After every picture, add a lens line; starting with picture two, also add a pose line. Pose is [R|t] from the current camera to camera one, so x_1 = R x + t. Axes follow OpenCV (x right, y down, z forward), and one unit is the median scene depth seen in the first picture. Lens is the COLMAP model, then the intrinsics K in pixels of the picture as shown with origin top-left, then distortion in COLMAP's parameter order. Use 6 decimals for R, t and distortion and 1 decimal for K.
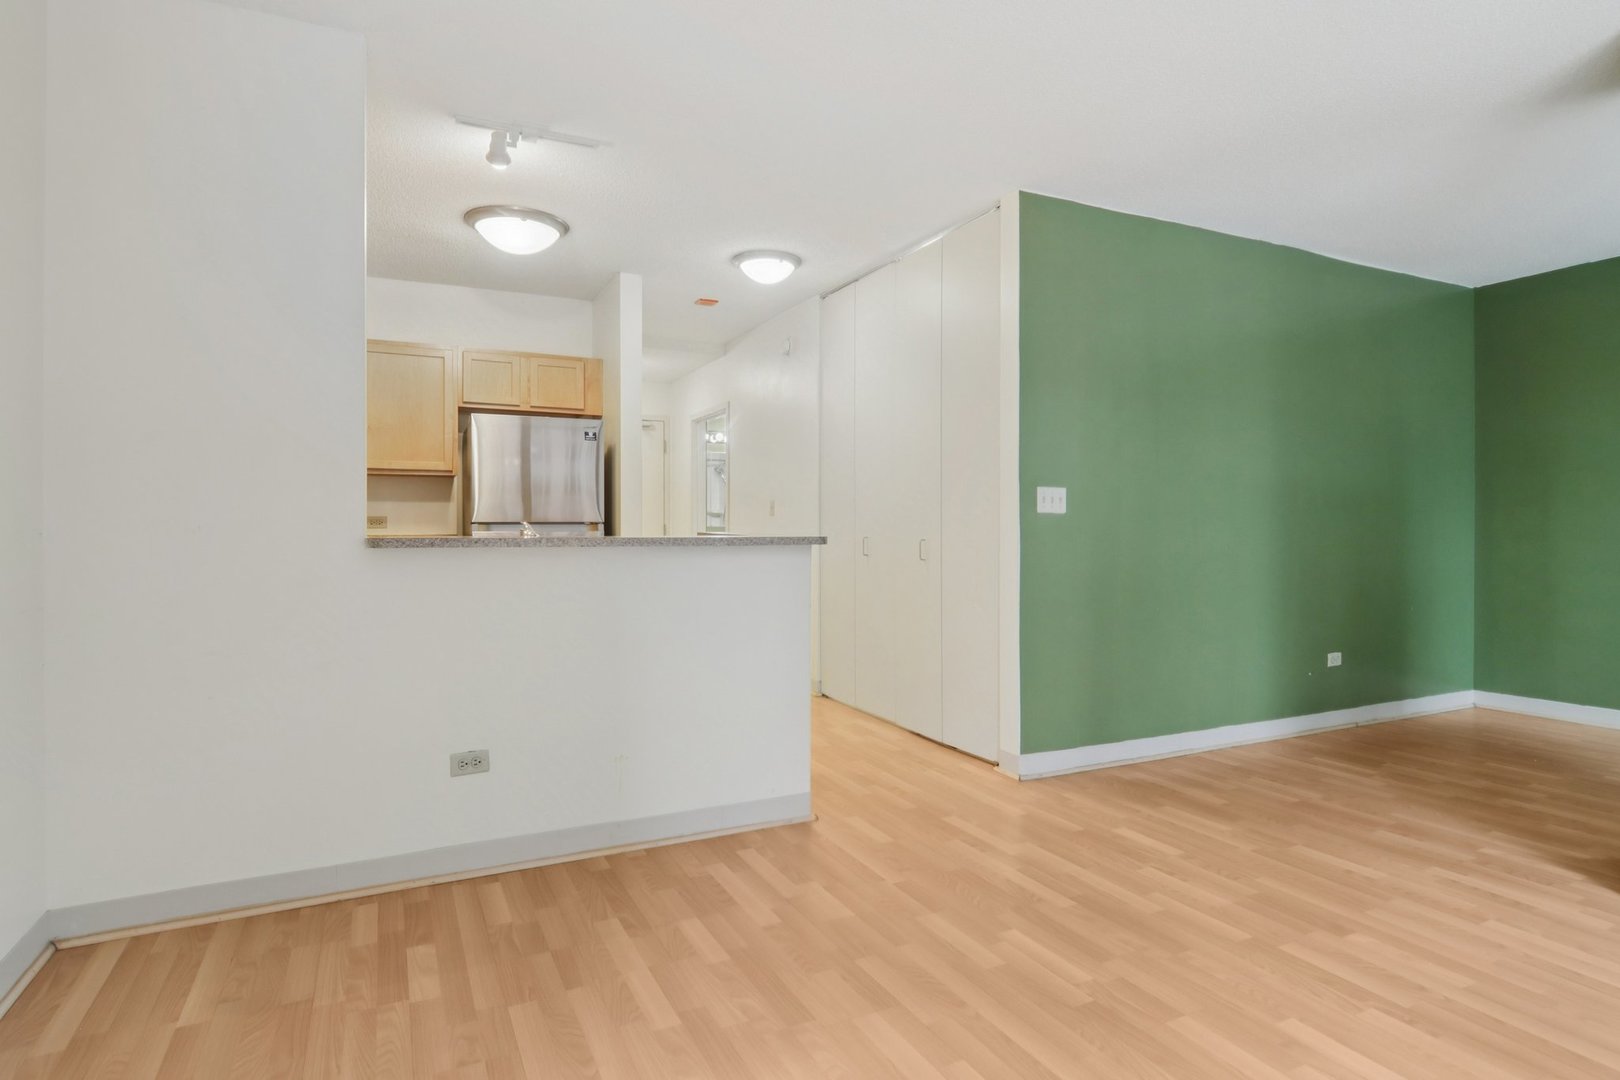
lens RADIAL K [[861.5, 0, 811.2], [0, 861.5, 522.8], [0, 0, 1]] dist [0.003057, -0.002979]
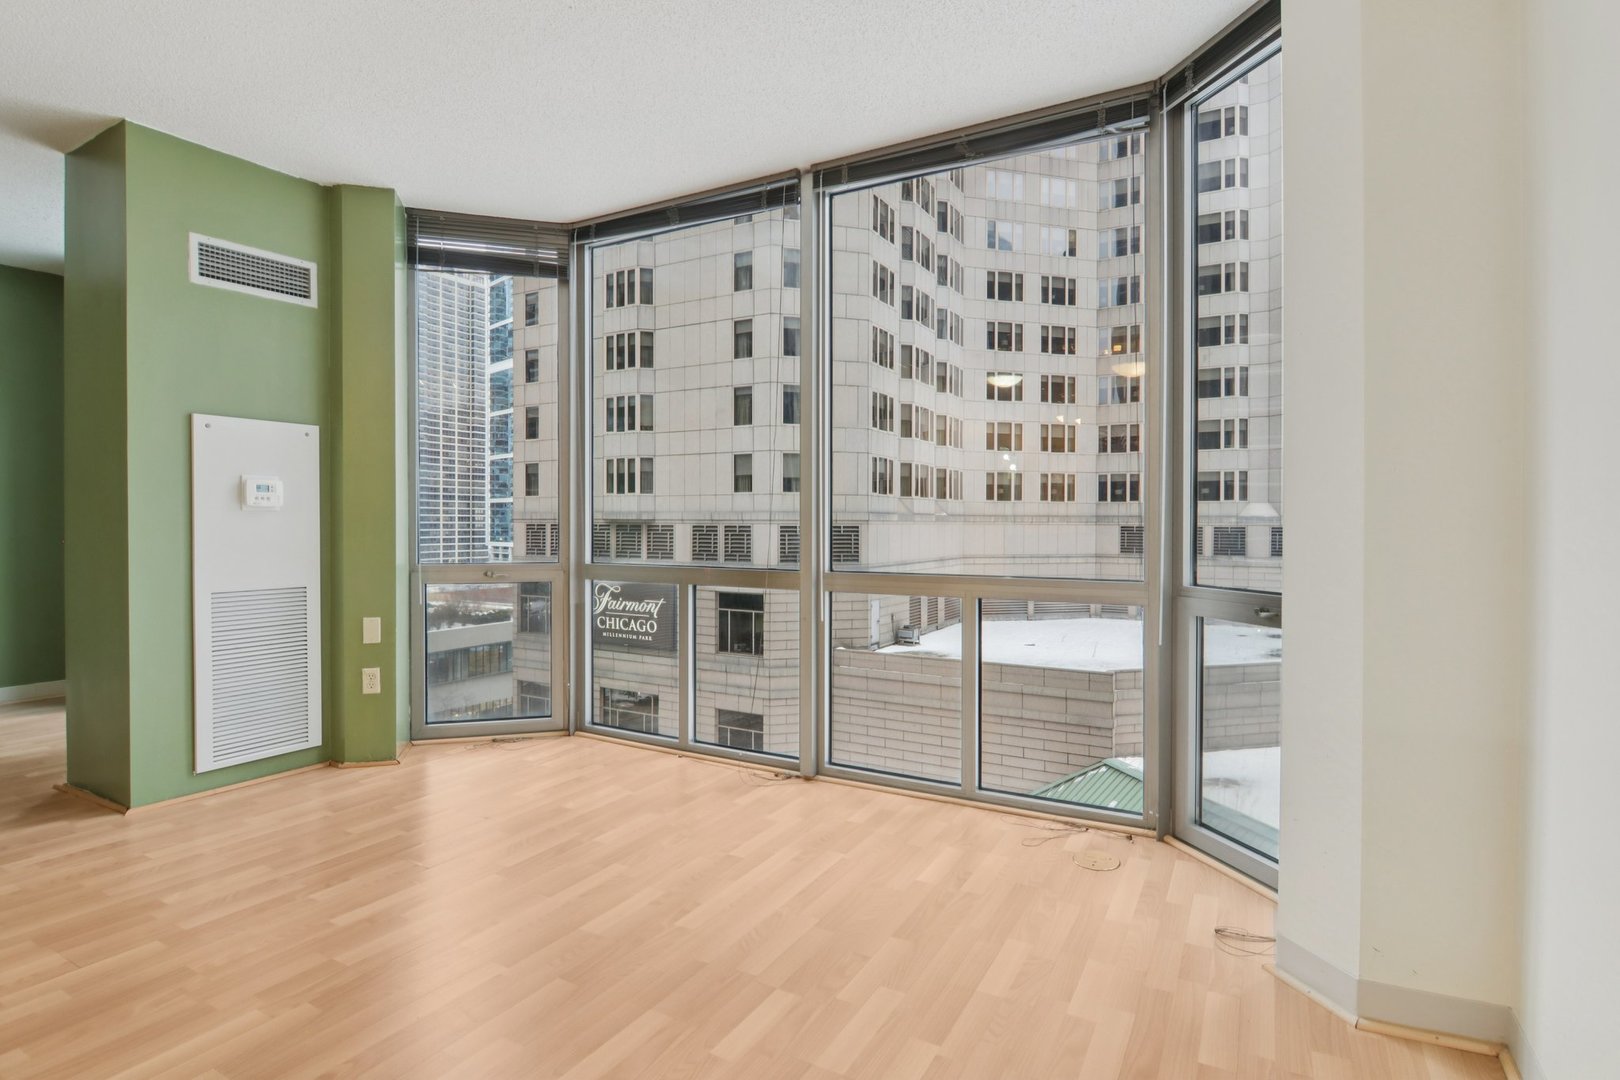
lens RADIAL K [[823.4, 0, 802.3], [0, 823.4, 530.3], [0, 0, 1]] dist [-0.004039, -0.011197]
pose [[-0.562989, -0.008016, 0.826425, -0.567011], [-0.008558, 0.999956, 0.003868, 0.008482], [-0.826420, -0.004895, -0.563033, 0.805784]]
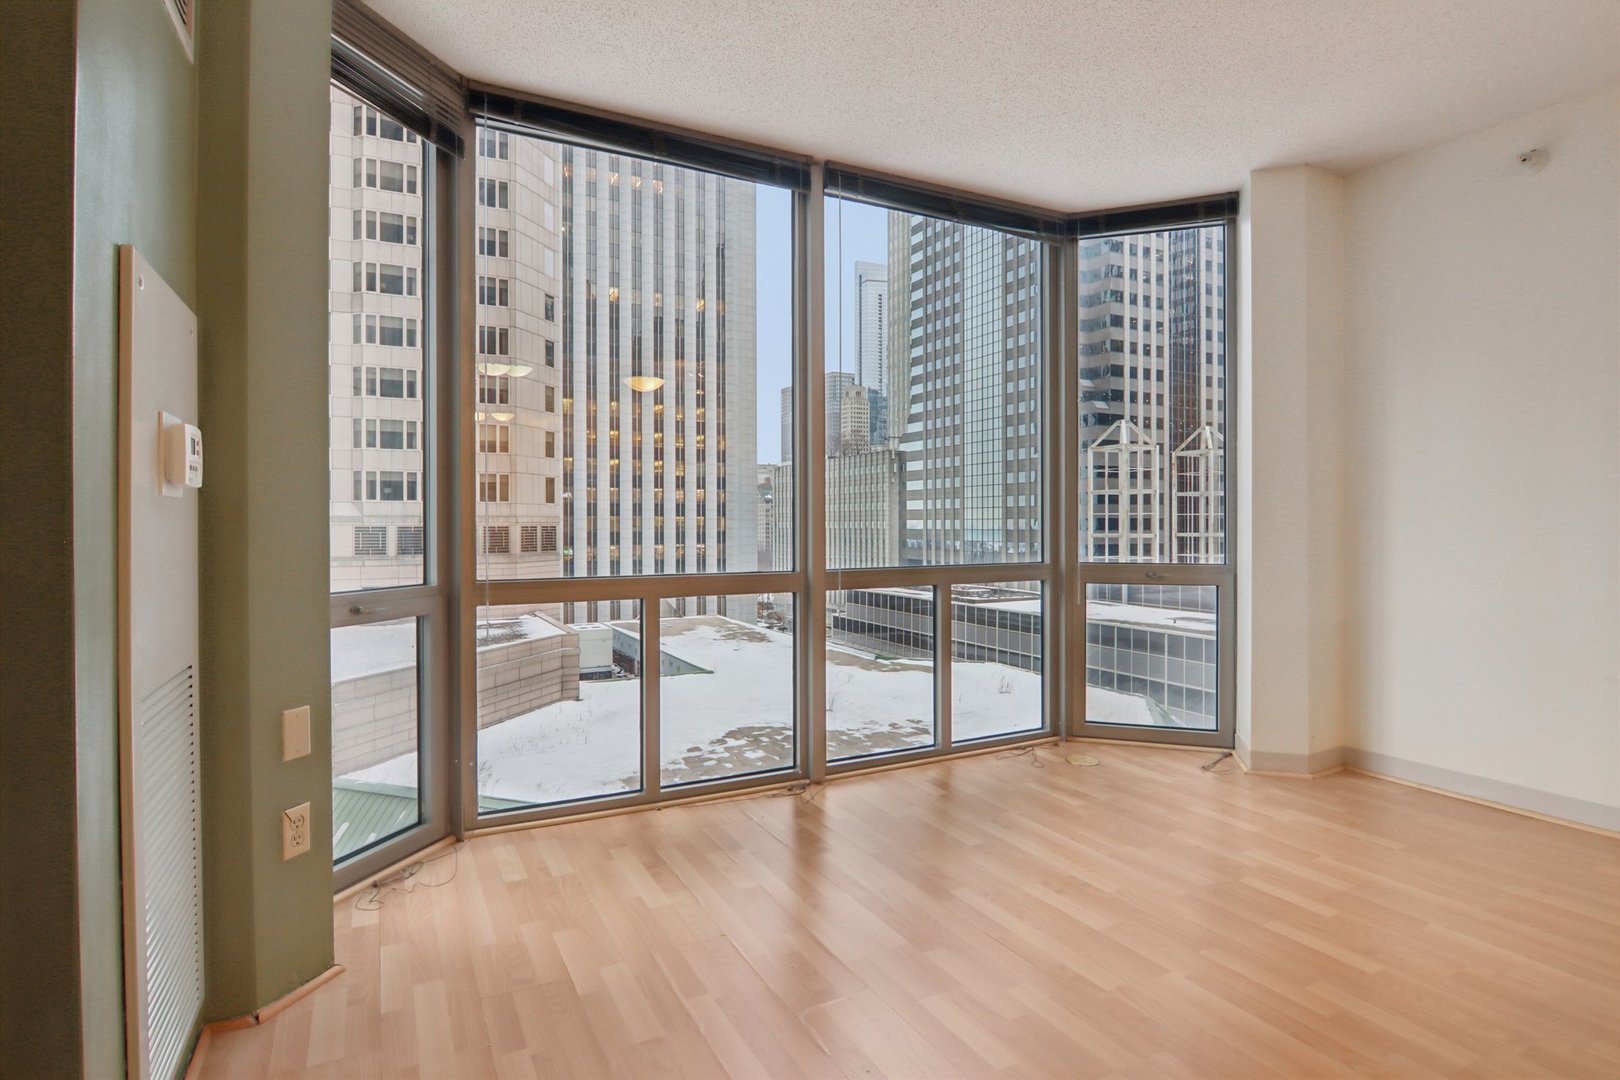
lens RADIAL K [[823.4, 0, 802.5], [0, 823.4, 524.9], [0, 0, 1]] dist [-0.004039, -0.011197]
pose [[-0.999890, 0.003435, -0.014446, 0.563422], [0.003514, 0.999979, -0.005422, 0.014269], [0.014427, -0.005473, -0.999881, 1.348597]]
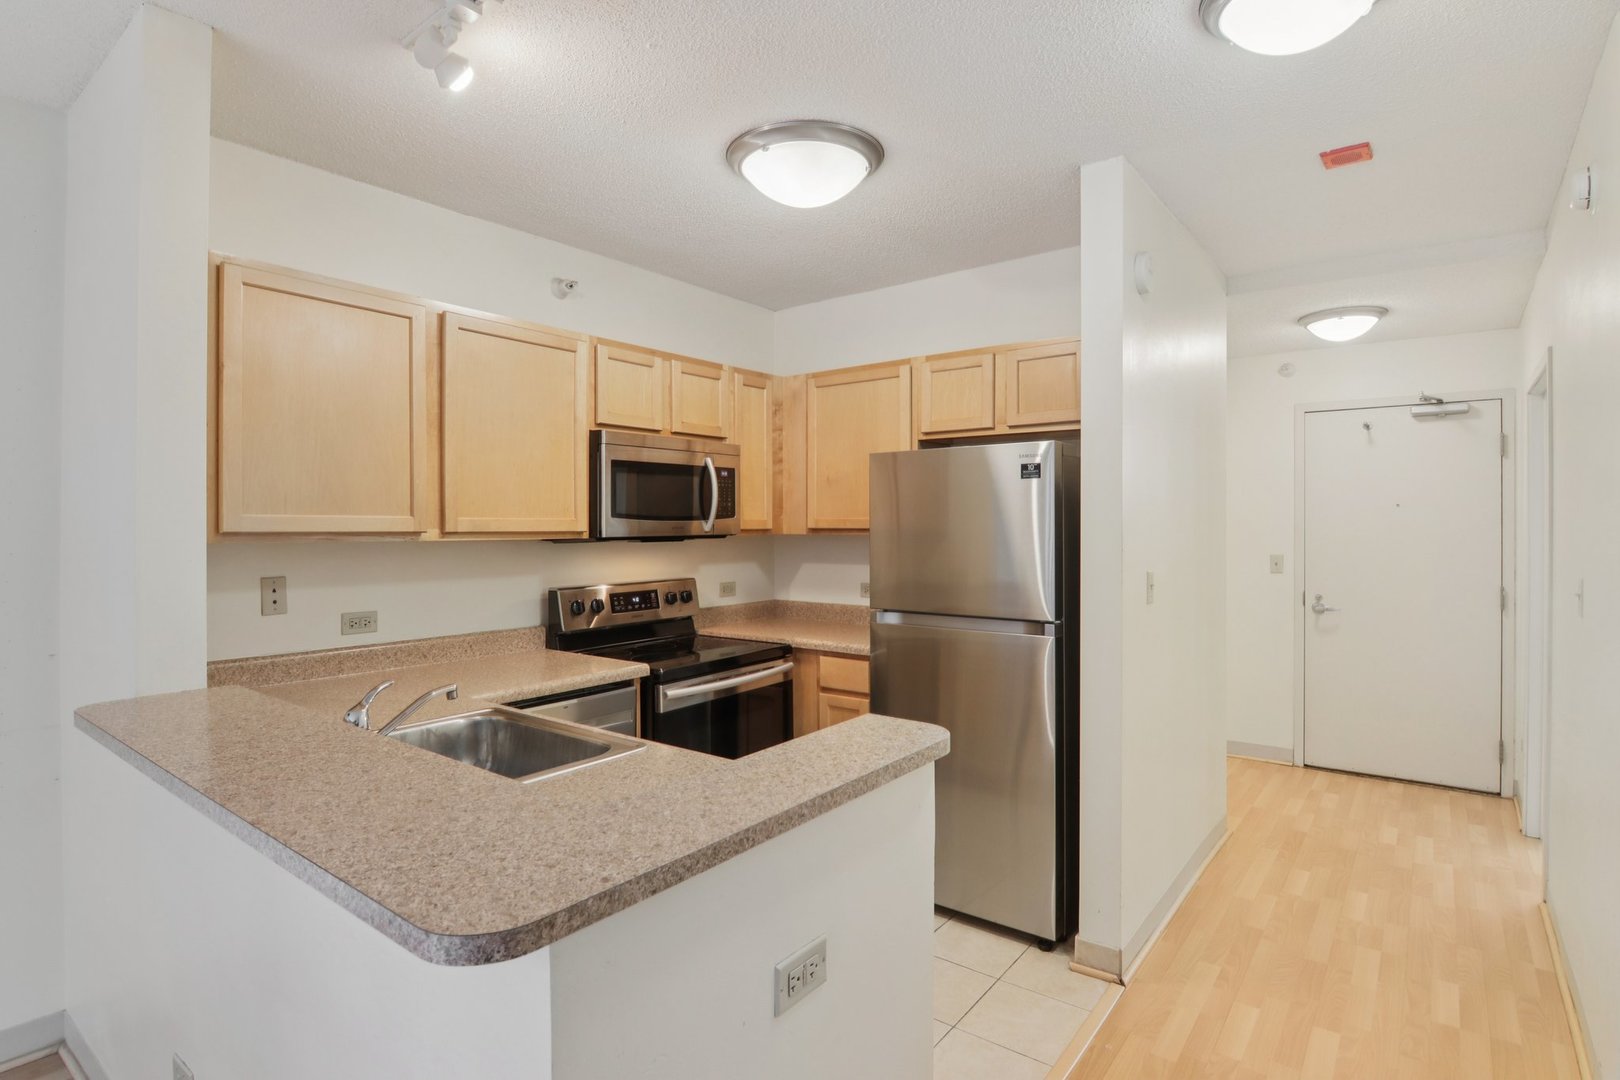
lens RADIAL K [[823.4, 0, 804.1], [0, 823.4, 525.1], [0, 0, 1]] dist [-0.004039, -0.011197]
pose [[0.438385, -0.002521, -0.898784, 0.331794], [0.003305, 0.999994, -0.001193, -0.121531], [0.898781, -0.002447, 0.438390, 1.181501]]
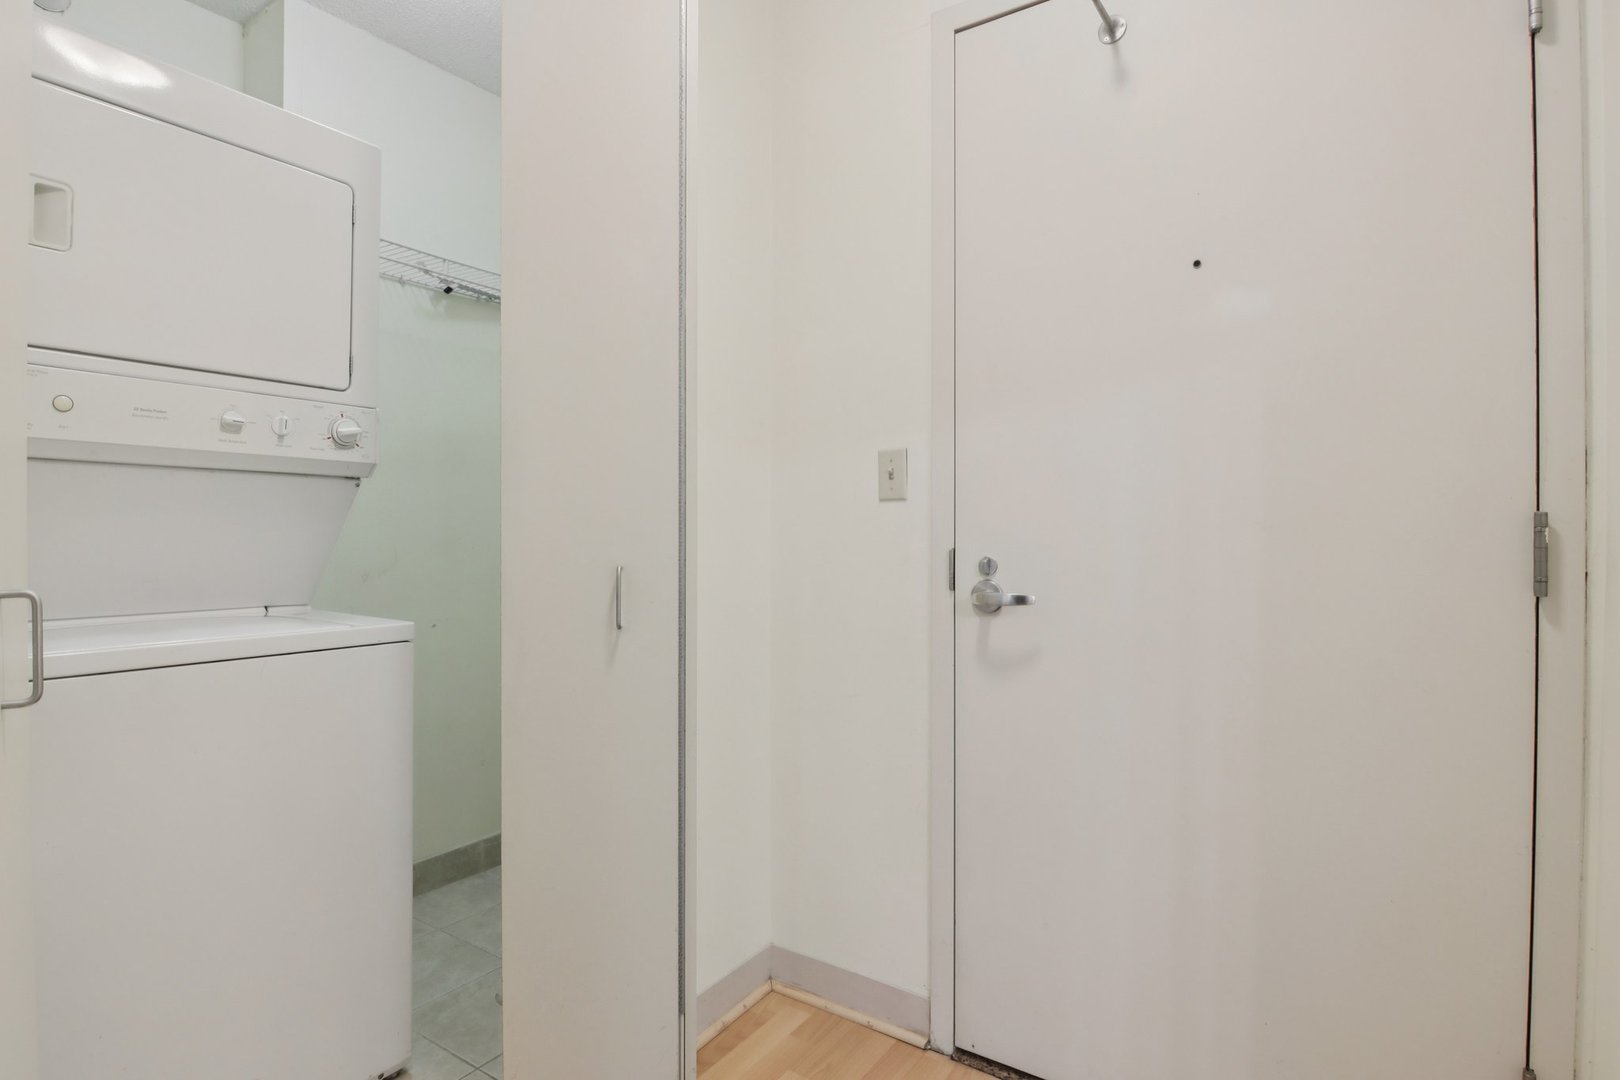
lens RADIAL K [[823.4, 0, 806.2], [0, 823.4, 527.0], [0, 0, 1]] dist [-0.004039, -0.011197]
pose [[0.503326, 0.003115, -0.864091, -0.349538], [0.006331, 0.999953, 0.007292, 0.008163], [0.864073, -0.009141, 0.503283, 2.600625]]
